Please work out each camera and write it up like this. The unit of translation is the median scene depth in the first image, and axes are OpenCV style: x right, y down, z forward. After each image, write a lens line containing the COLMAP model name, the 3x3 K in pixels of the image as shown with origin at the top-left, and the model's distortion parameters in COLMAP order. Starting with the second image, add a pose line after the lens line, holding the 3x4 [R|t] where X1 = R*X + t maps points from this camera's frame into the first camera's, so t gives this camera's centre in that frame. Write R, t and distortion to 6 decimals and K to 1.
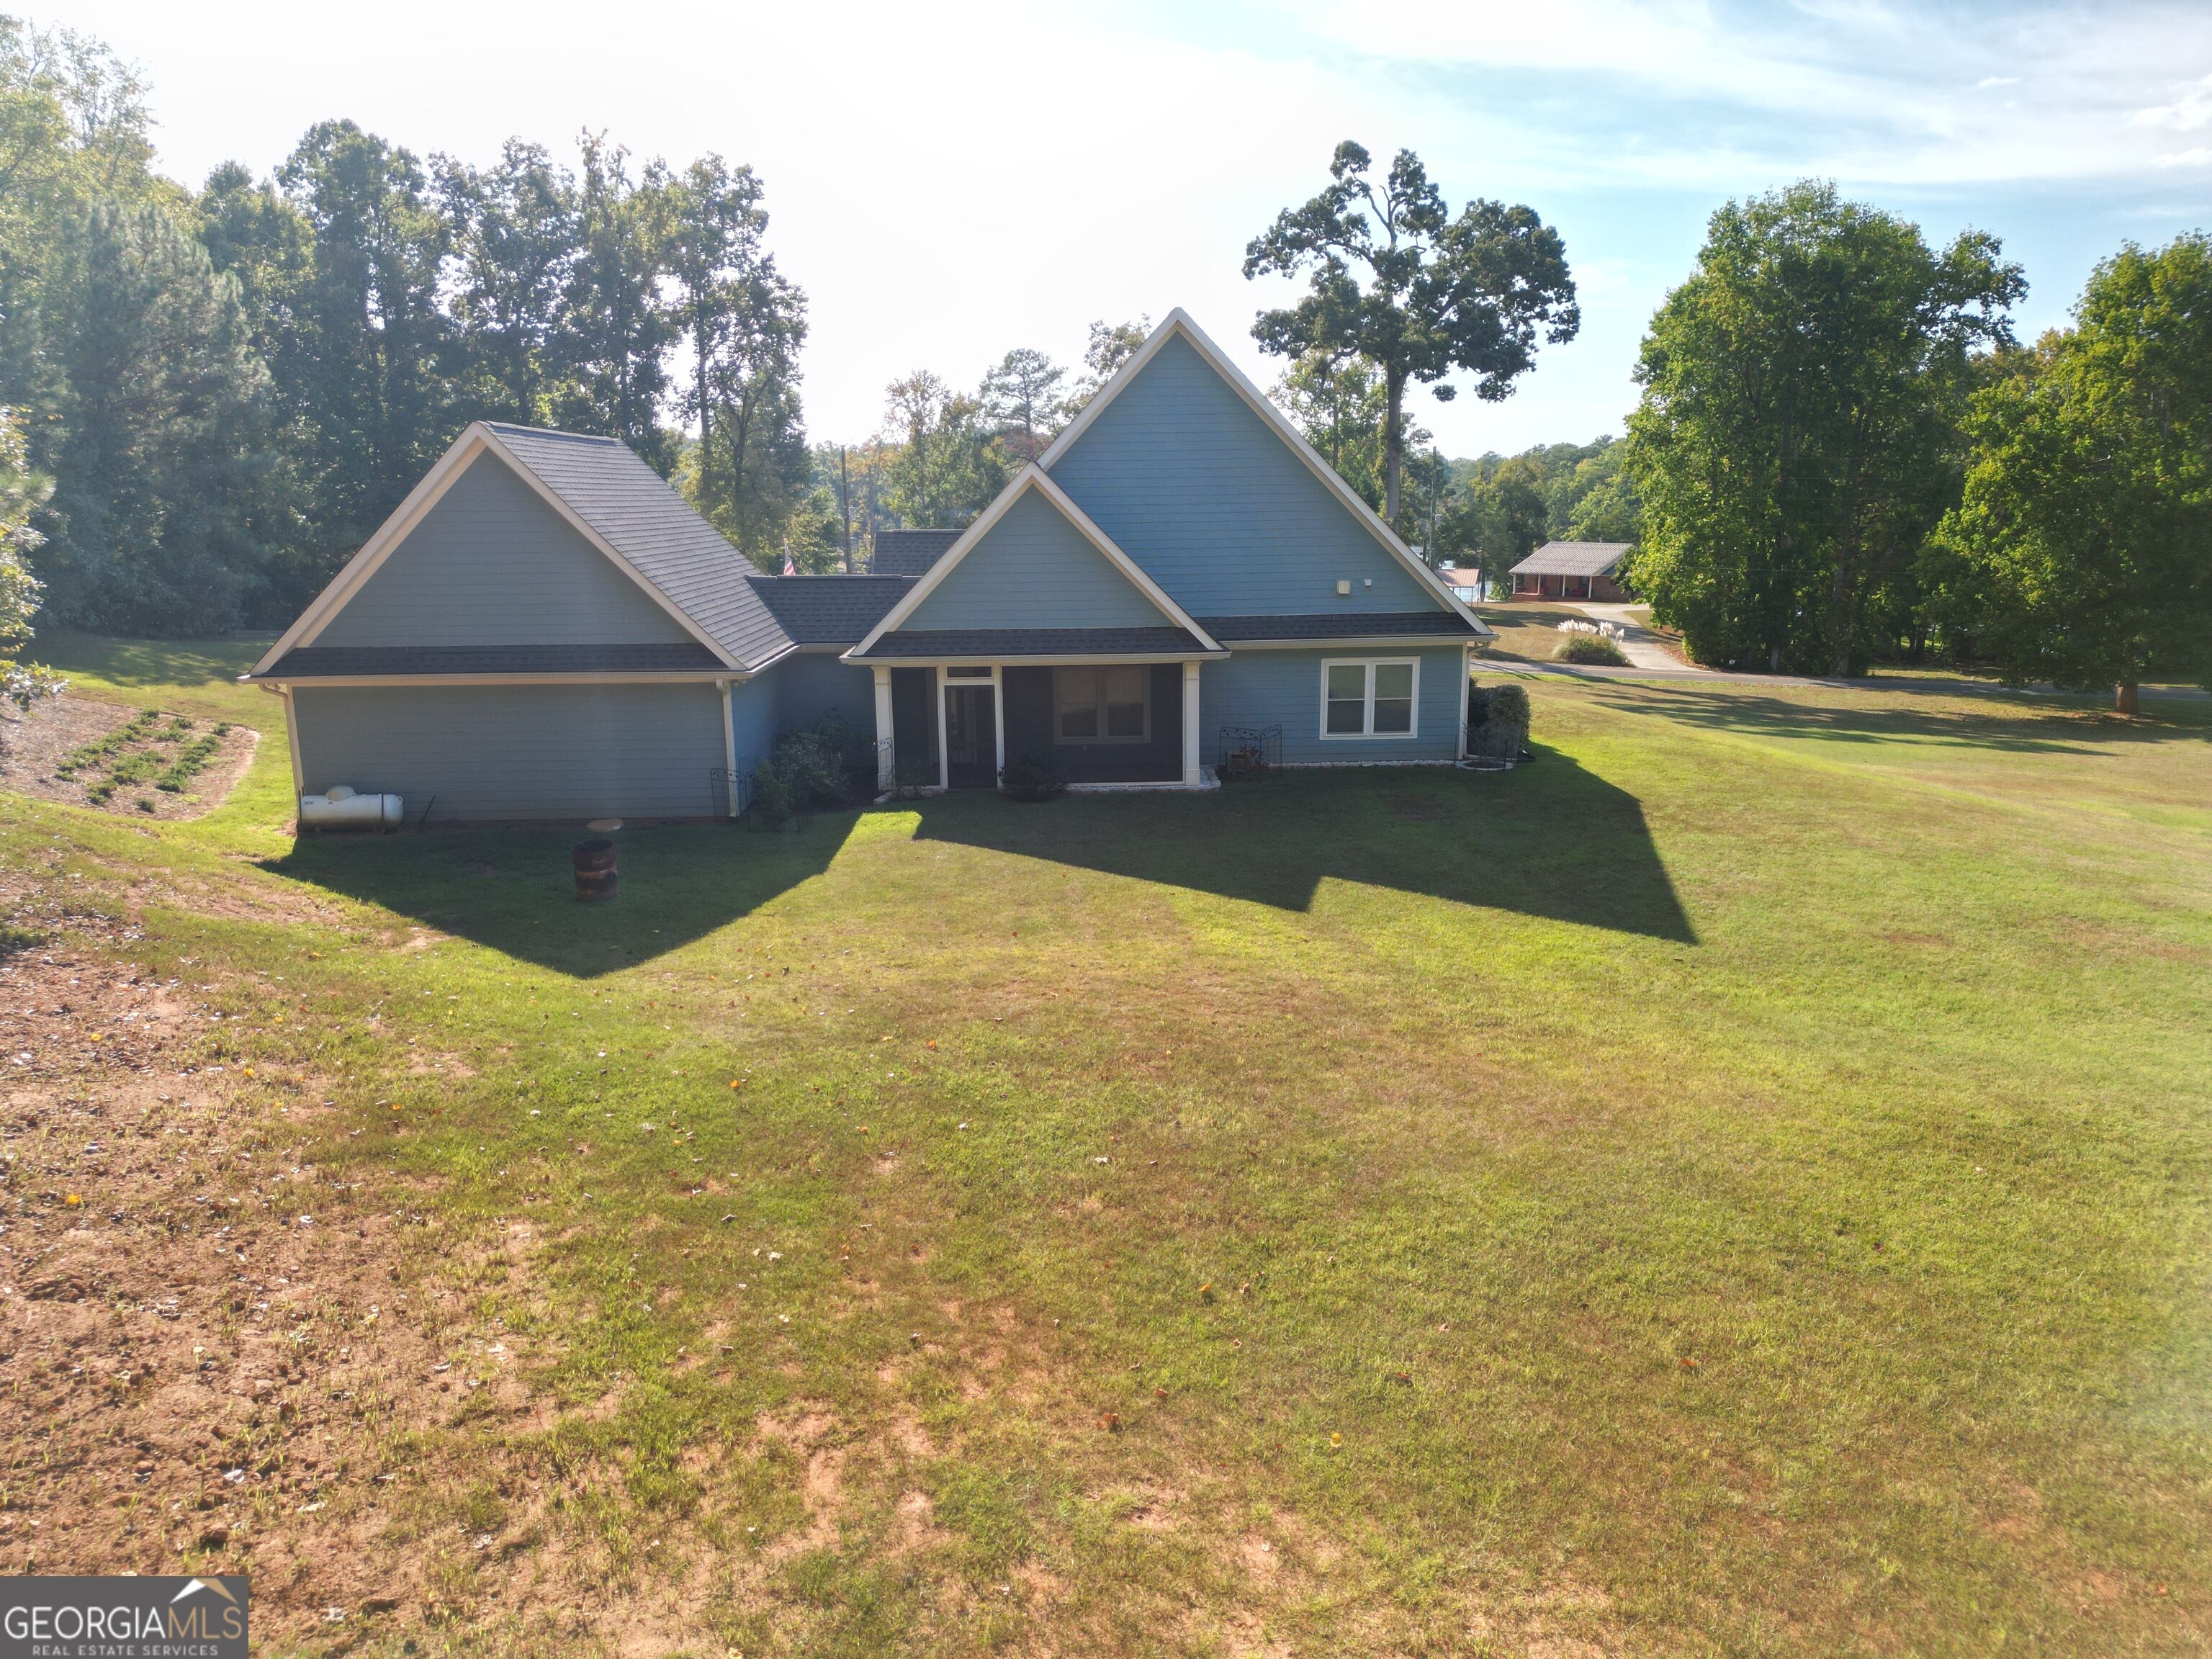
lens RADIAL K [[1541.5, 0, 1099.6], [0, 1541.5, 826.8], [0, 0, 1]] dist [0.039639, -0.031544]
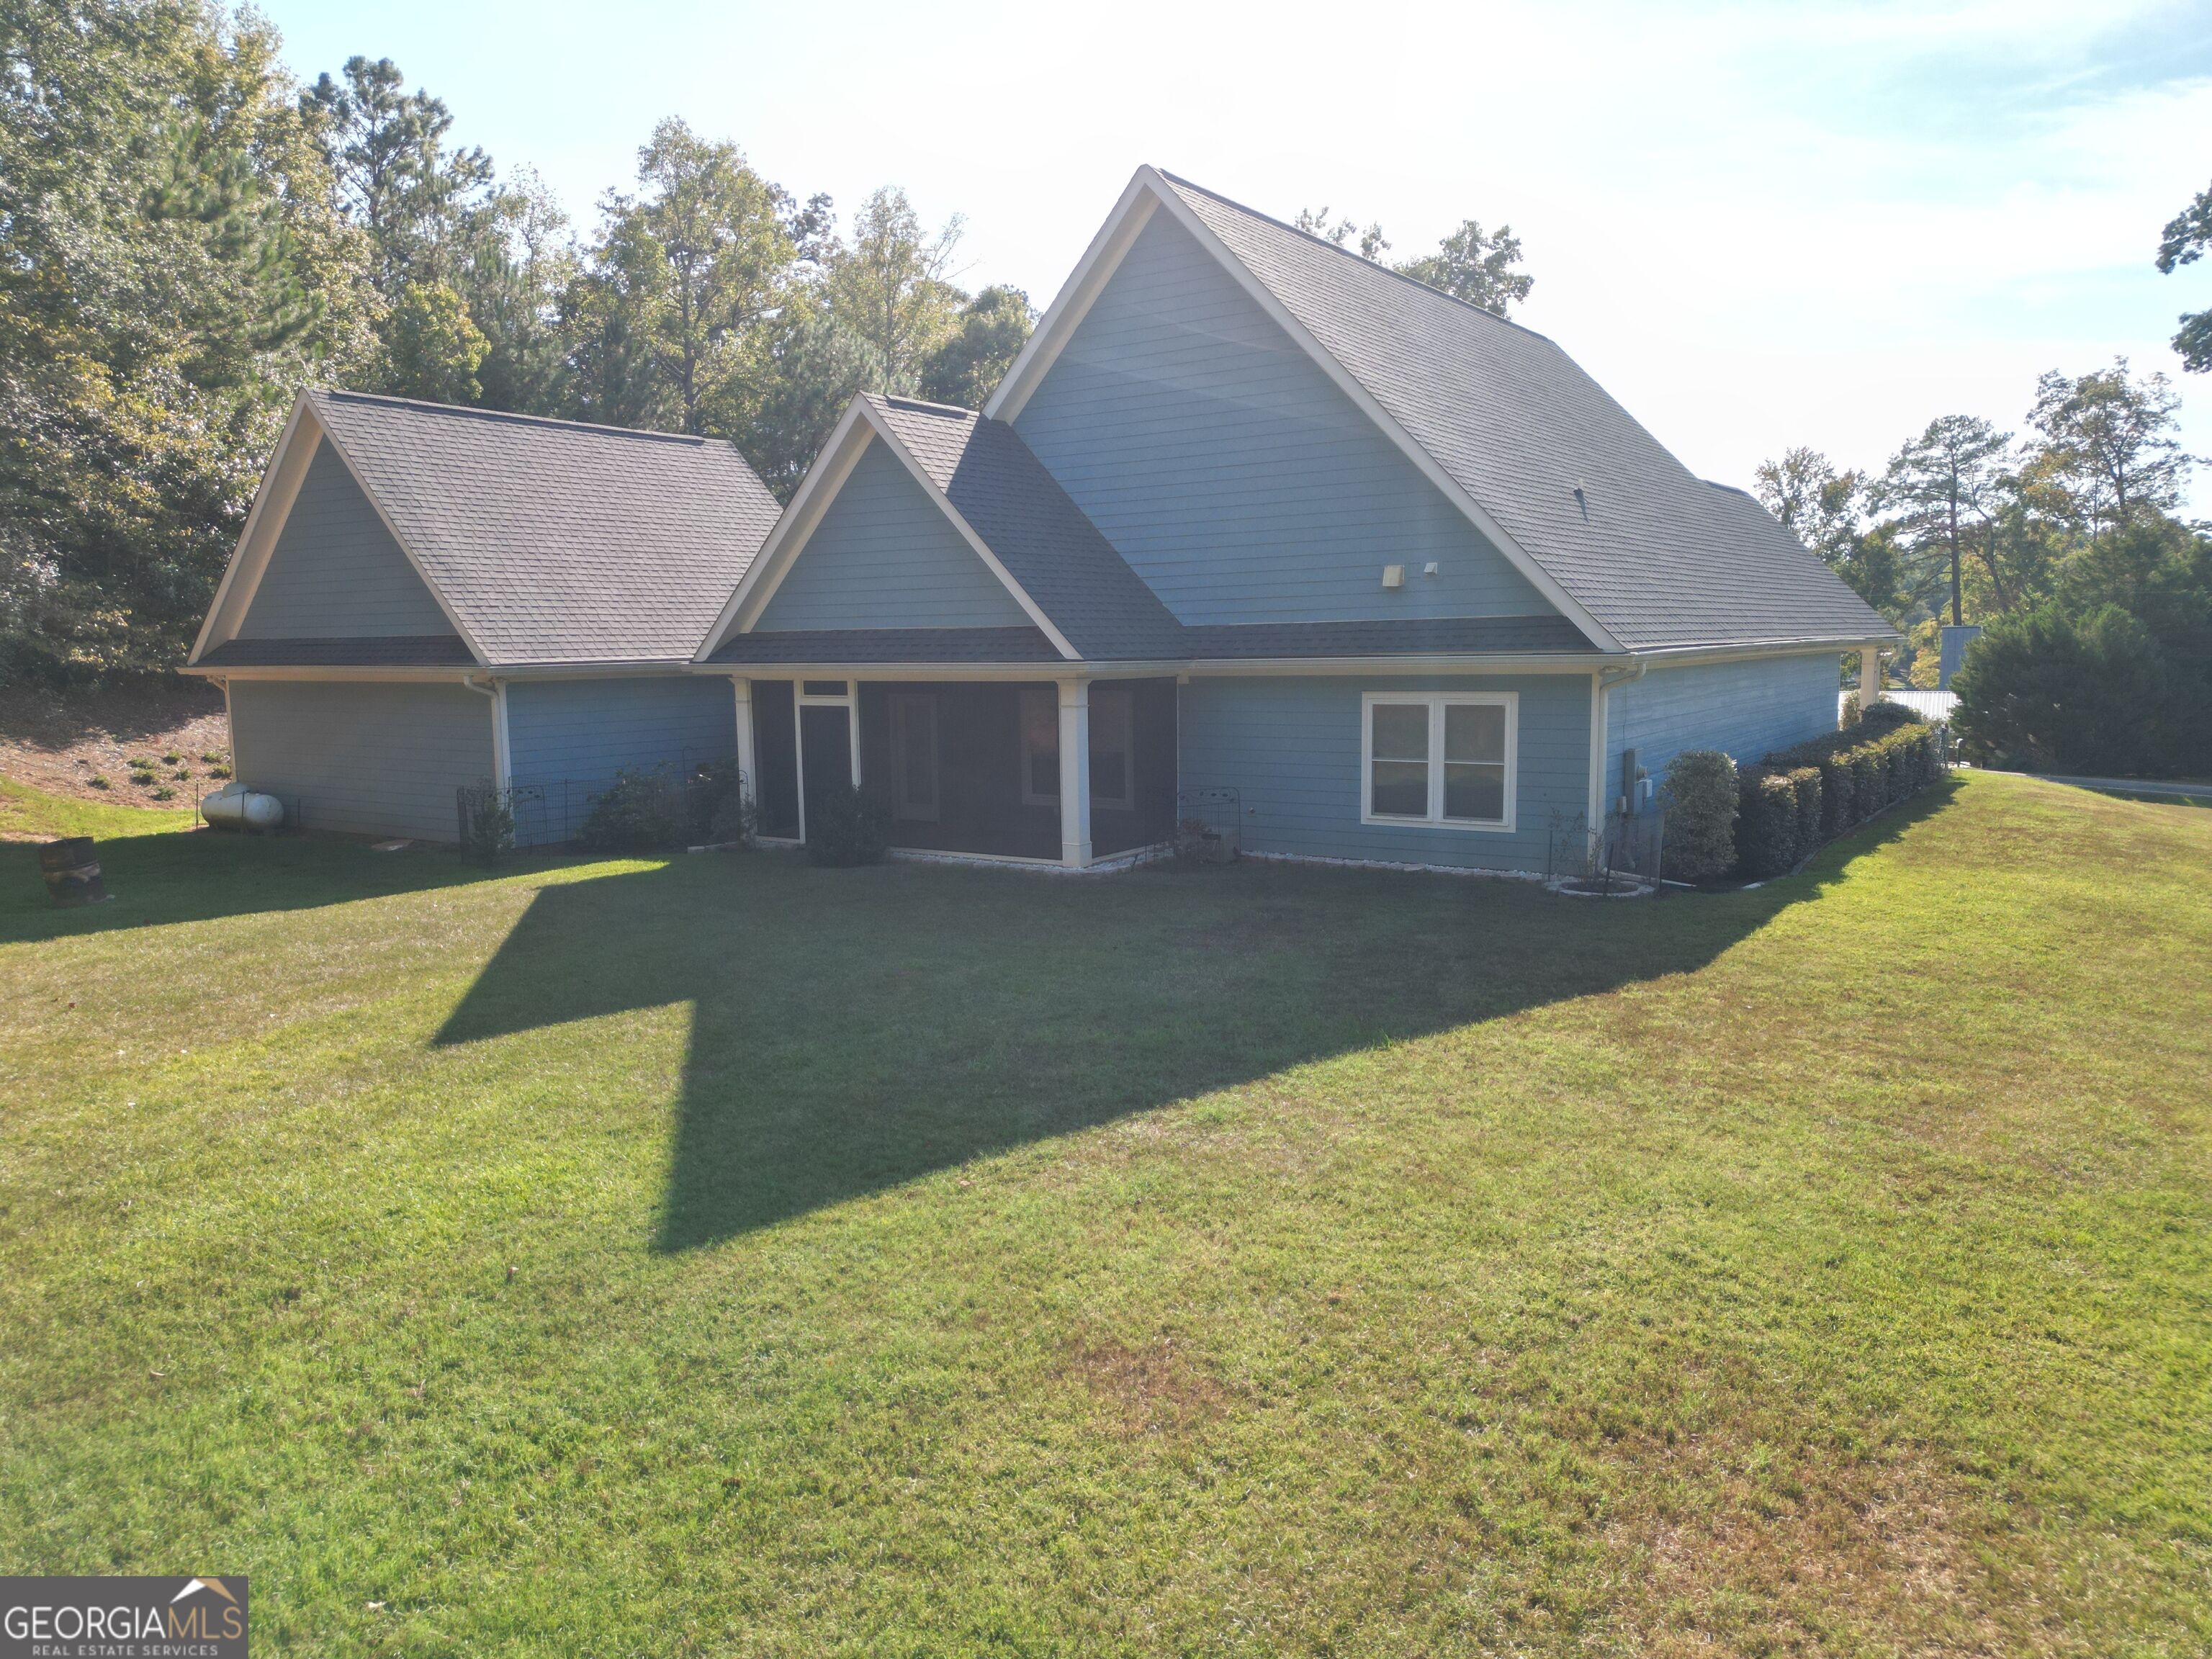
lens RADIAL K [[1541.5, 0, 1106.5], [0, 1541.5, 828.0], [0, 0, 1]] dist [0.039639, -0.031544]
pose [[0.810487, 0.071784, -0.581341, 0.419824], [-0.117145, 0.992277, -0.040794, -0.017404], [0.573923, 0.101165, 0.812636, 0.437788]]
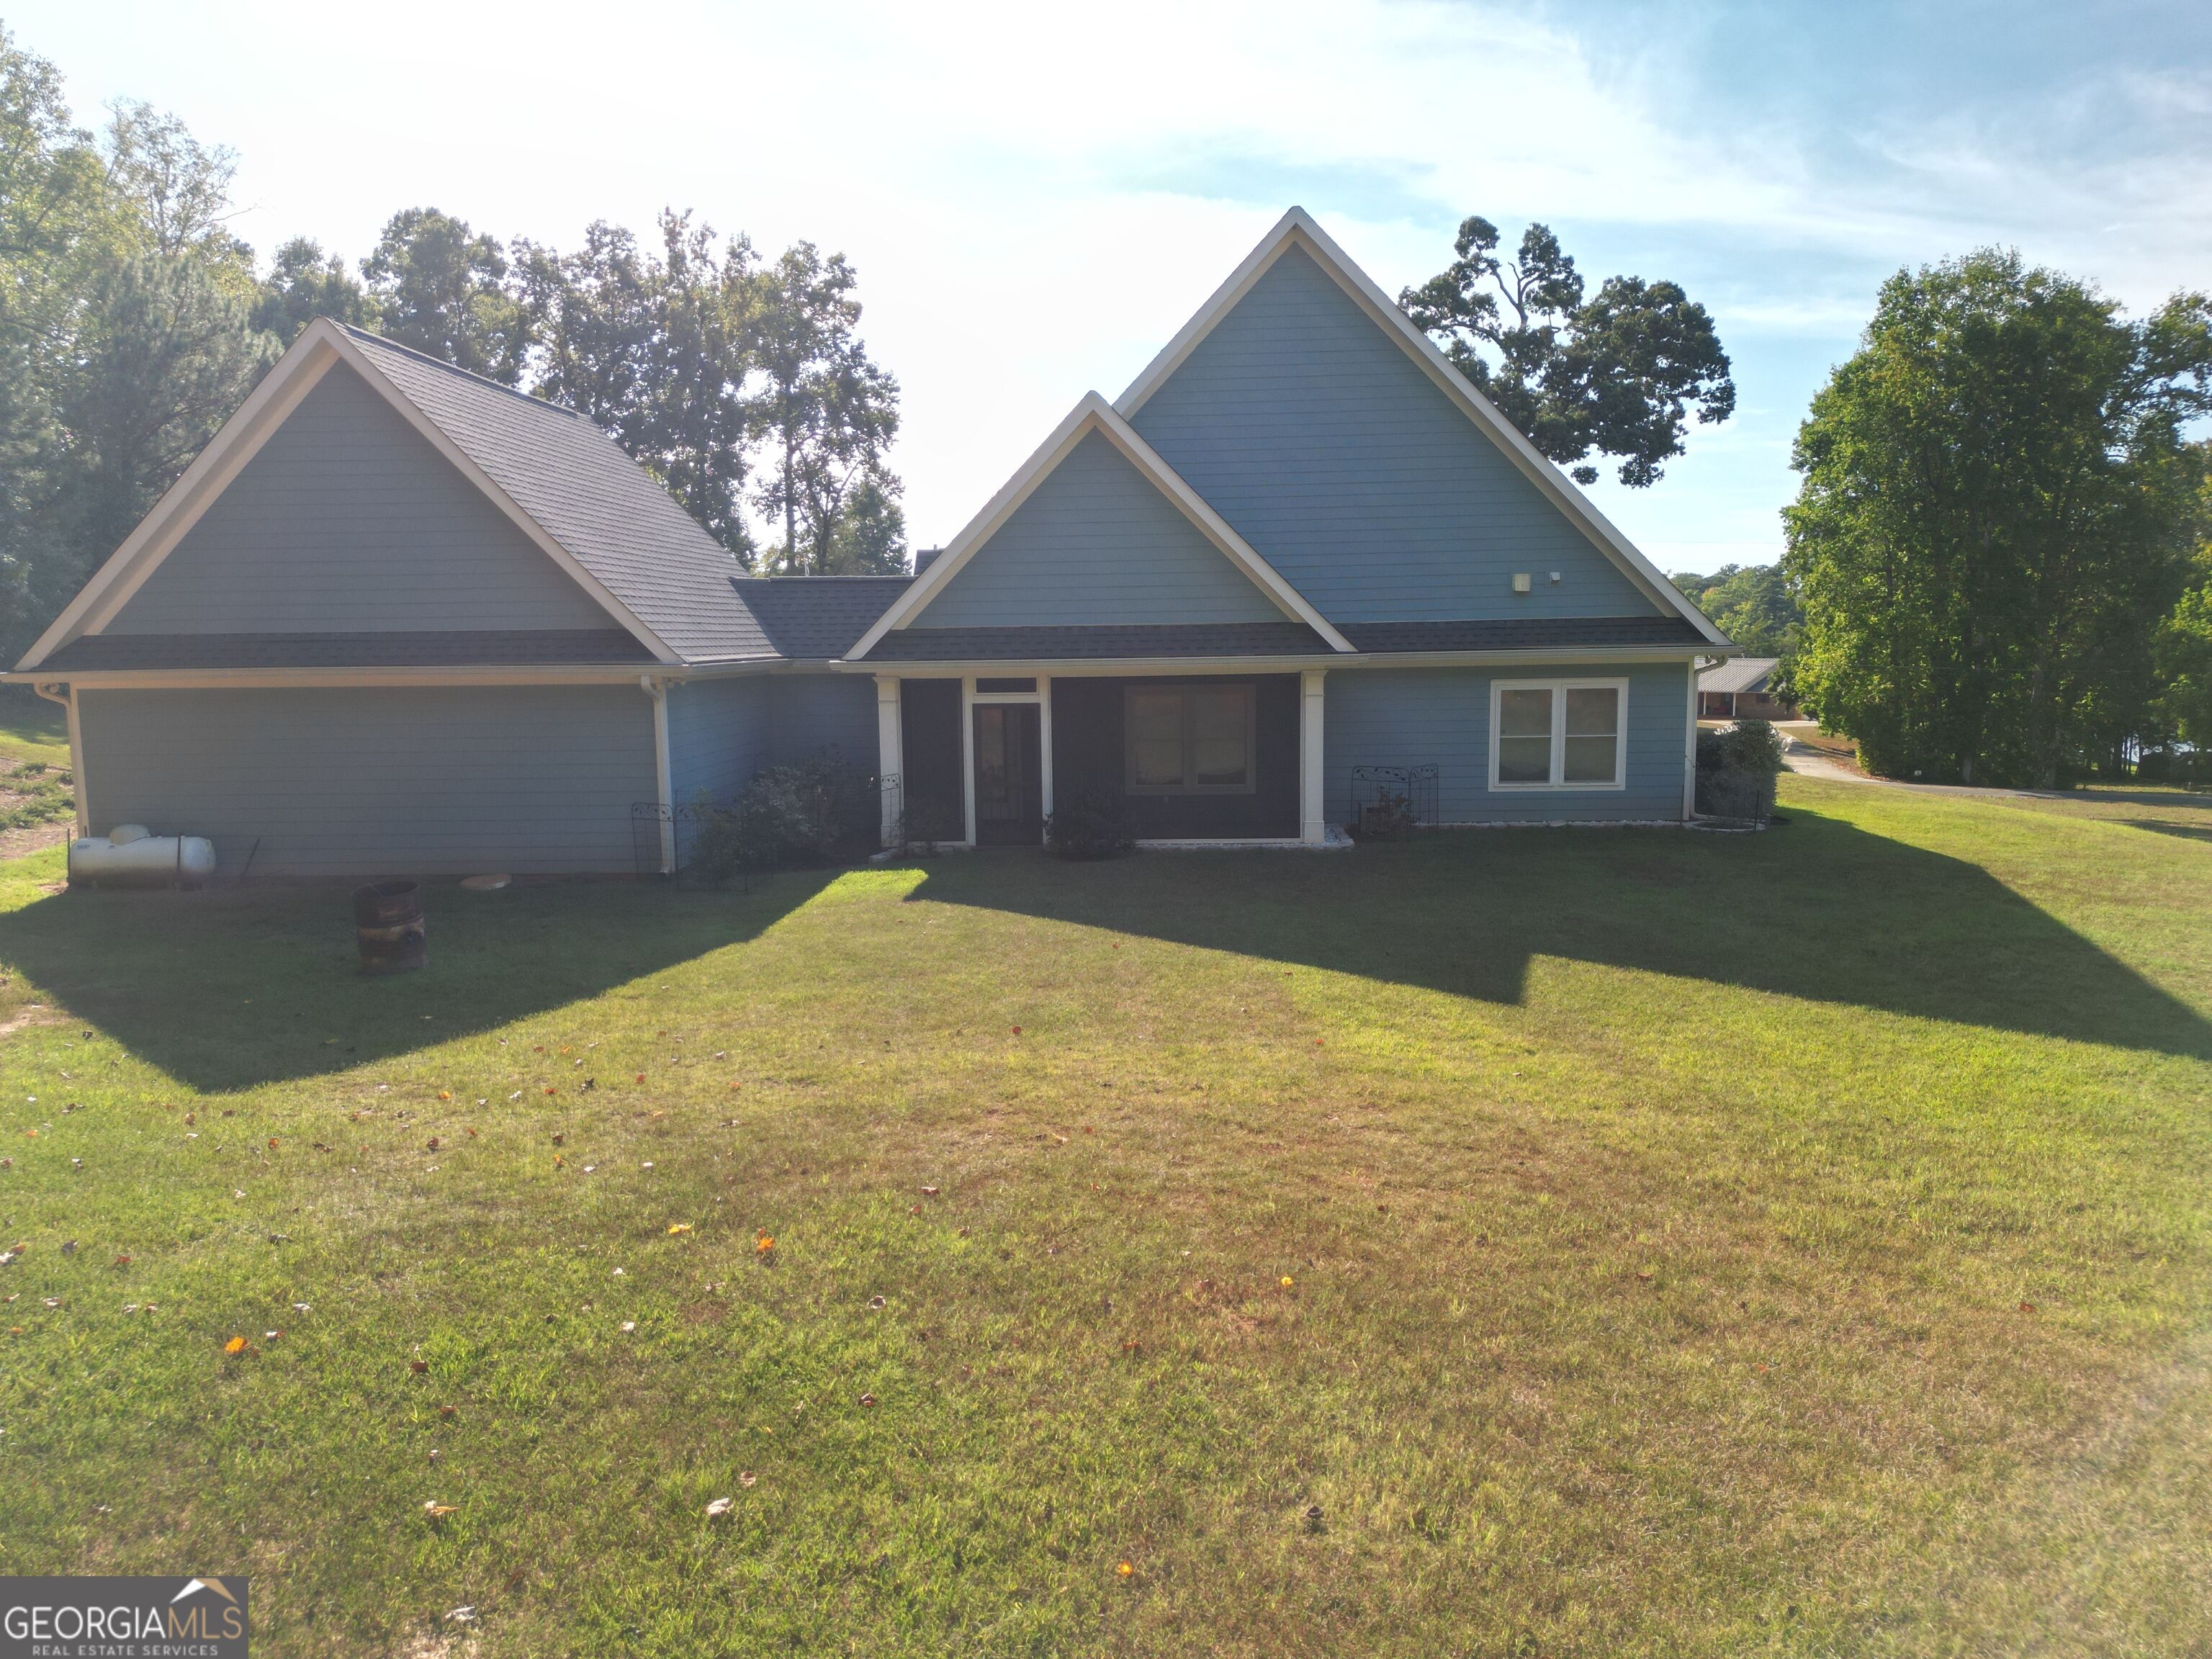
lens RADIAL K [[1541.5, 0, 1096.7], [0, 1541.5, 828.6], [0, 0, 1]] dist [0.039639, -0.031544]
pose [[0.997357, 0.007238, -0.072295, 0.010302], [-0.013484, 0.996179, -0.086286, 0.026914], [0.071395, 0.087033, 0.993644, 0.259022]]
